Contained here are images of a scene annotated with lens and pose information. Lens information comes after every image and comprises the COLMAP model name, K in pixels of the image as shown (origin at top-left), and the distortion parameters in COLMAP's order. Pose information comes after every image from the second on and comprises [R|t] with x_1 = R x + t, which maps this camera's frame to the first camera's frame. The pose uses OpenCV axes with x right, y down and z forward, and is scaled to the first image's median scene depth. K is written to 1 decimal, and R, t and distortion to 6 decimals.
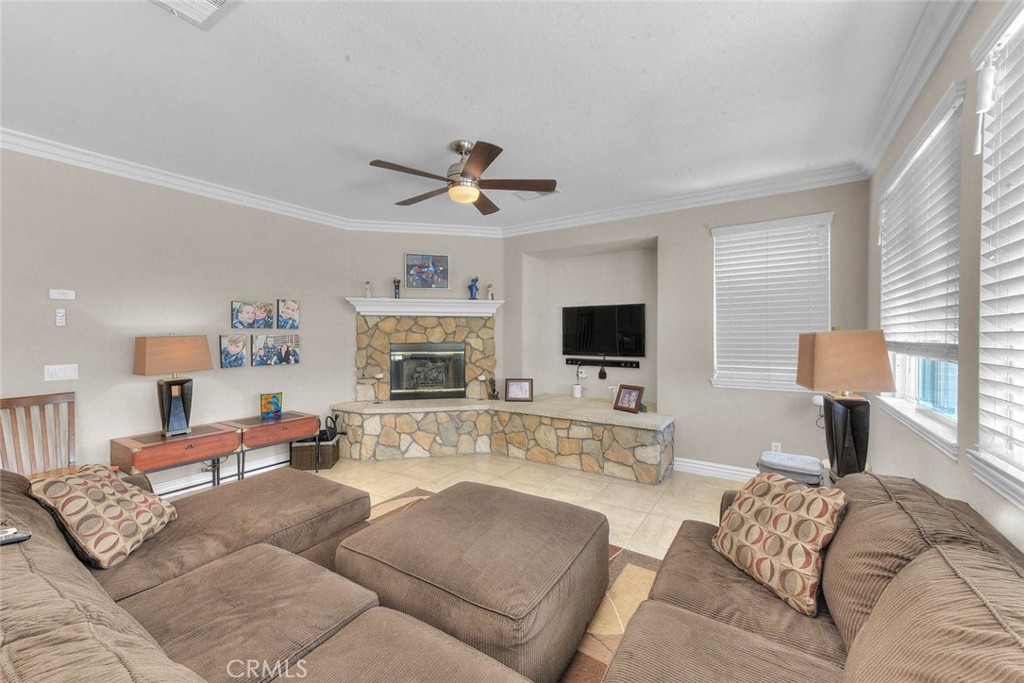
lens RADIAL K [[409.6, 0, 512.0], [0, 409.6, 341.5], [0, 0, 1]] dist [0.015387, -0.000034]
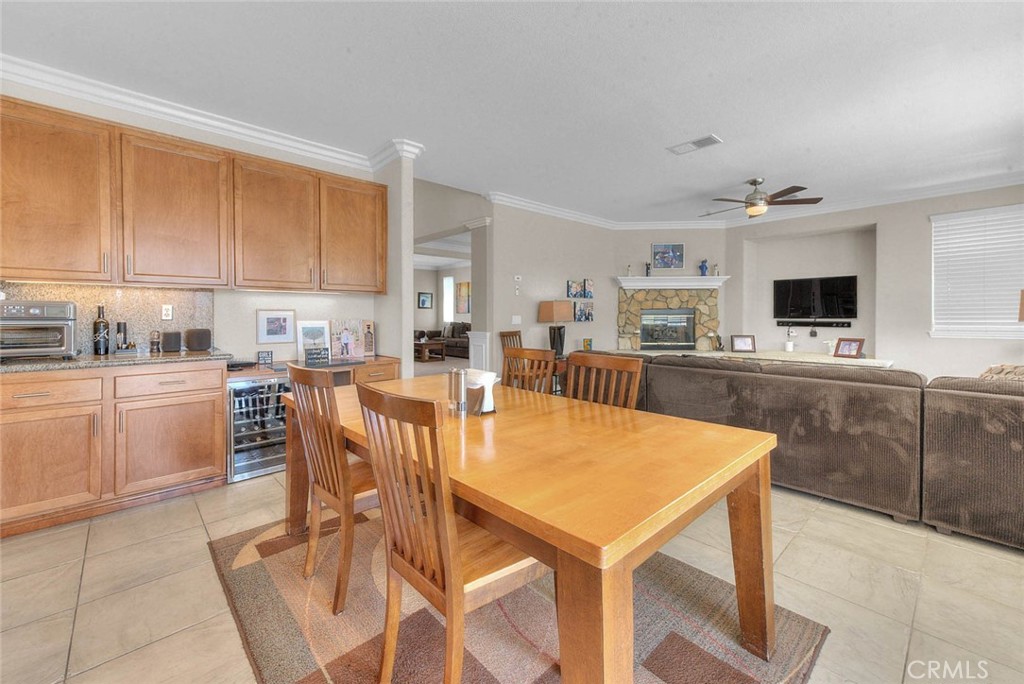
lens RADIAL K [[423.9, 0, 514.9], [0, 423.9, 321.0], [0, 0, 1]] dist [0.015718, -0.000157]
pose [[0.972589, -0.000219, -0.232529, -0.383777], [-0.000641, 0.999993, -0.003621, 0.051612], [0.232528, 0.003671, 0.972583, -0.507873]]
